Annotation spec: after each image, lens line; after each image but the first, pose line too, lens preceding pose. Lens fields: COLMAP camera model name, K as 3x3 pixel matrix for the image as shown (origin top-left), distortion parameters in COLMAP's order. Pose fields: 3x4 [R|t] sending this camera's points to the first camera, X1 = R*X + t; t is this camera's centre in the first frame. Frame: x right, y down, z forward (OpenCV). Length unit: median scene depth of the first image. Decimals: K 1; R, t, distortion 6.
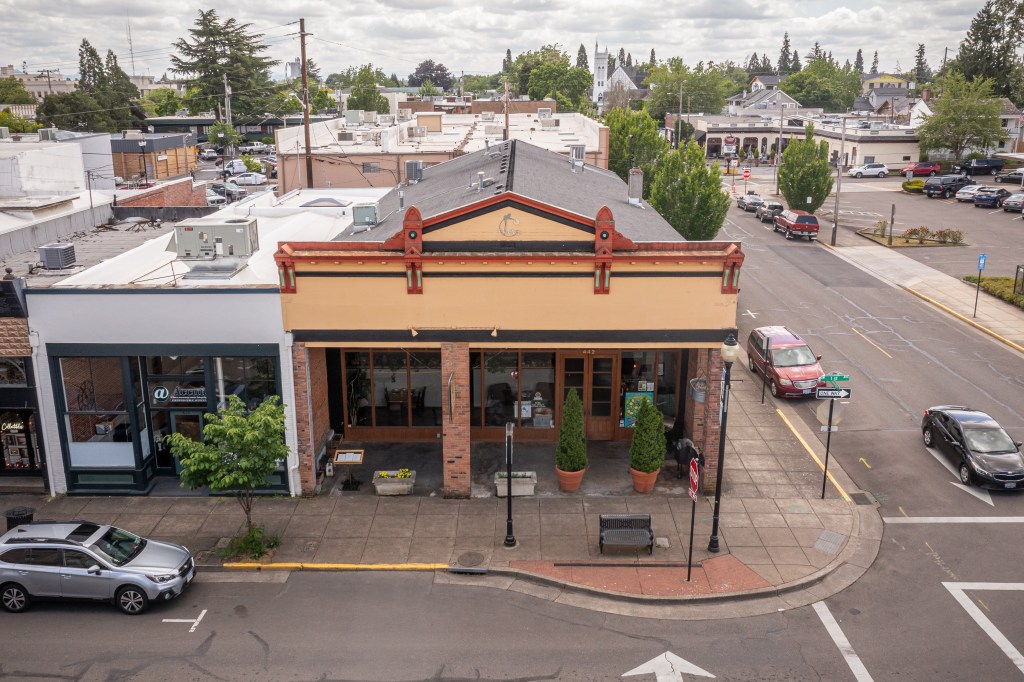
lens RADIAL K [[886.0, 0, 506.0], [0, 886.0, 322.5], [0, 0, 1]] dist [-0.005821, 0.000429]
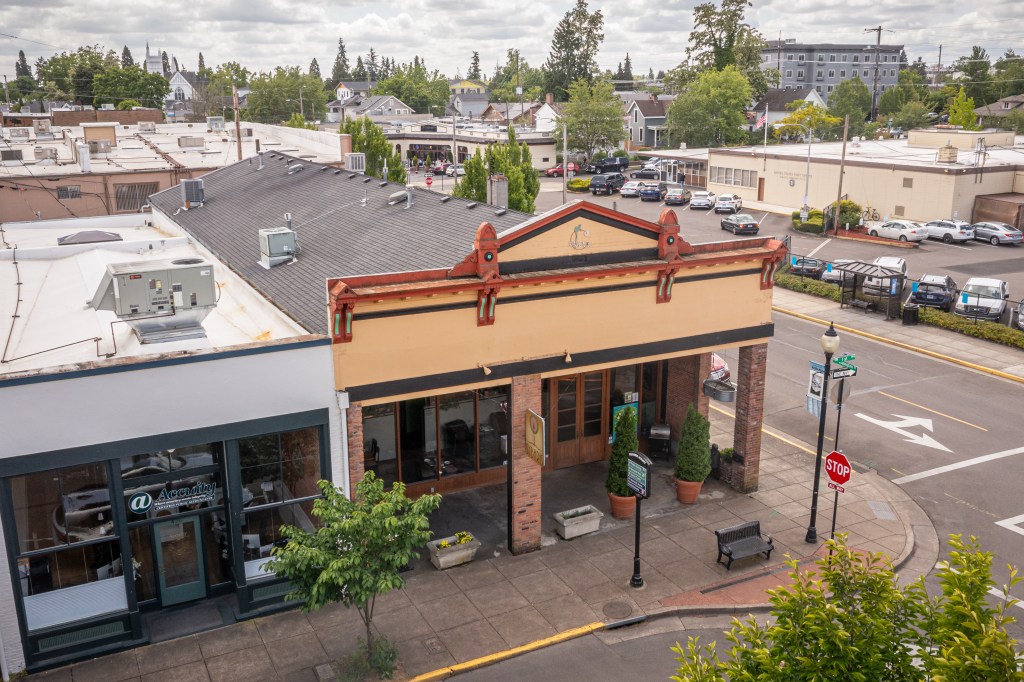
lens RADIAL K [[935.2, 0, 512.0], [0, 935.2, 341.0], [0, 0, 1]] dist [-0.002662, -0.007833]
pose [[0.885211, -0.122357, 0.448811, -0.459369], [0.123262, 0.991998, 0.027328, -0.036446], [-0.448563, 0.031130, 0.893209, 0.170135]]
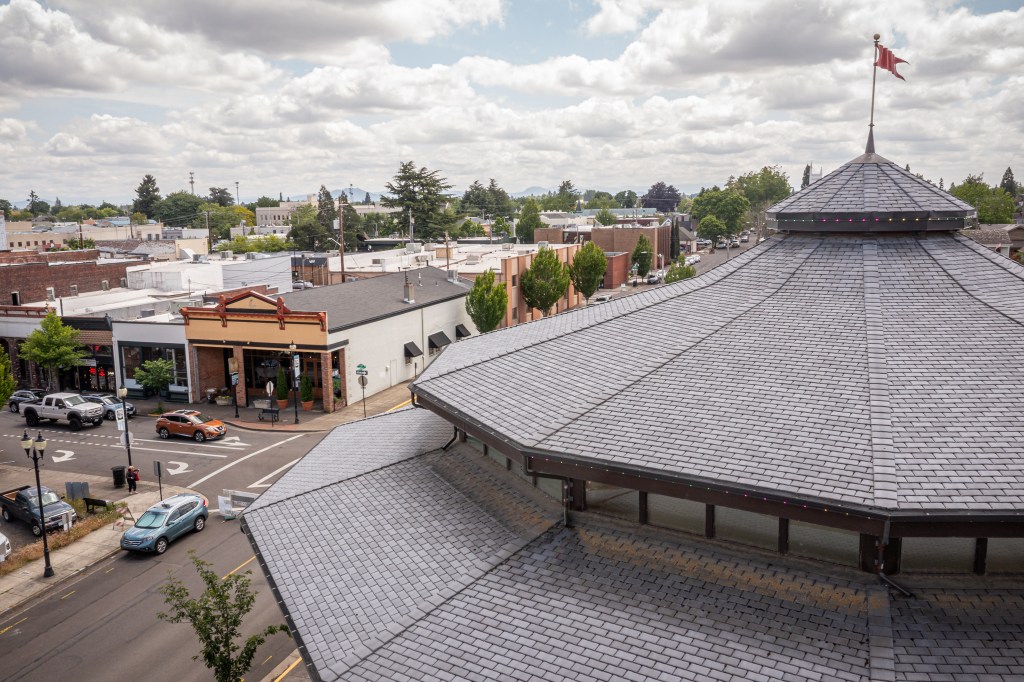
lens RADIAL K [[879.4, 0, 479.9], [0, 879.4, 342.2], [0, 0, 1]] dist [-0.000831, 0.000964]
pose [[0.939786, 0.043222, -0.339018, 1.462869], [-0.076888, 0.993280, -0.086506, 0.176145], [0.333001, 0.107363, 0.936794, -1.196688]]
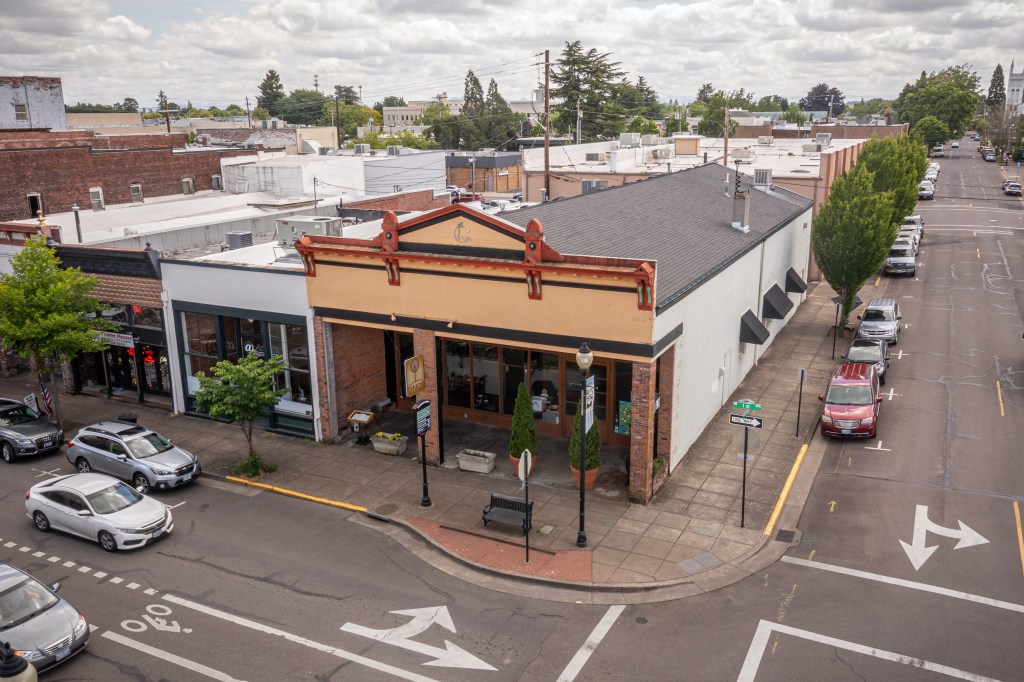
lens RADIAL K [[855.9, 0, 512.0], [0, 855.9, 341.0], [0, 0, 1]] dist [-0.008486, 0.001443]
pose [[0.903075, 0.110706, -0.414969, 0.494169], [-0.109510, 0.993625, 0.026759, -0.005645], [0.415286, 0.021278, 0.909442, 0.016399]]
